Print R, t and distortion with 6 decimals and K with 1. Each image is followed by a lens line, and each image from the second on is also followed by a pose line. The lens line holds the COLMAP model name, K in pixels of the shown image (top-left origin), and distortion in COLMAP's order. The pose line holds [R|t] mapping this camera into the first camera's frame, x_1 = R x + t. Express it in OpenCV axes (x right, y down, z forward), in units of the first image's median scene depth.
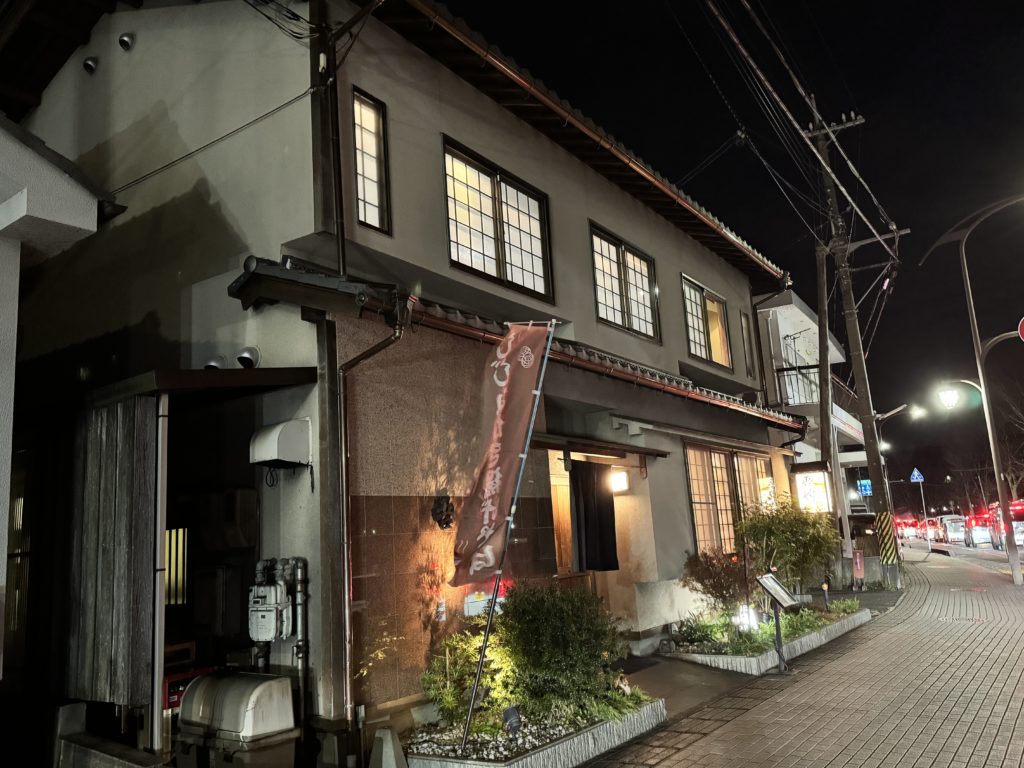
lens RADIAL K [[846.4, 0, 510.6], [0, 846.4, 381.6], [0, 0, 1]] dist [0.105516, -0.173891]
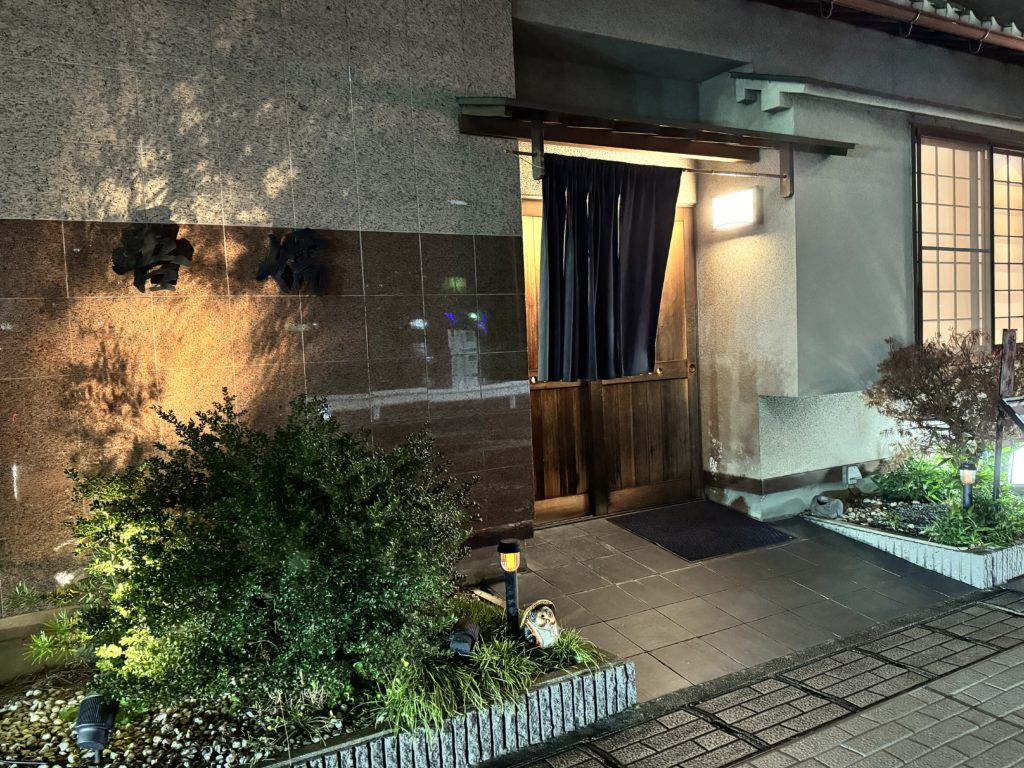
lens RADIAL K [[846.4, 0, 511.1], [0, 846.4, 388.8], [0, 0, 1]] dist [0.105516, -0.173891]
pose [[0.912923, 0.055790, -0.404301, 0.228829], [0.058288, 0.962636, 0.264451, 0.081581], [0.403948, -0.264989, 0.875561, 0.476108]]
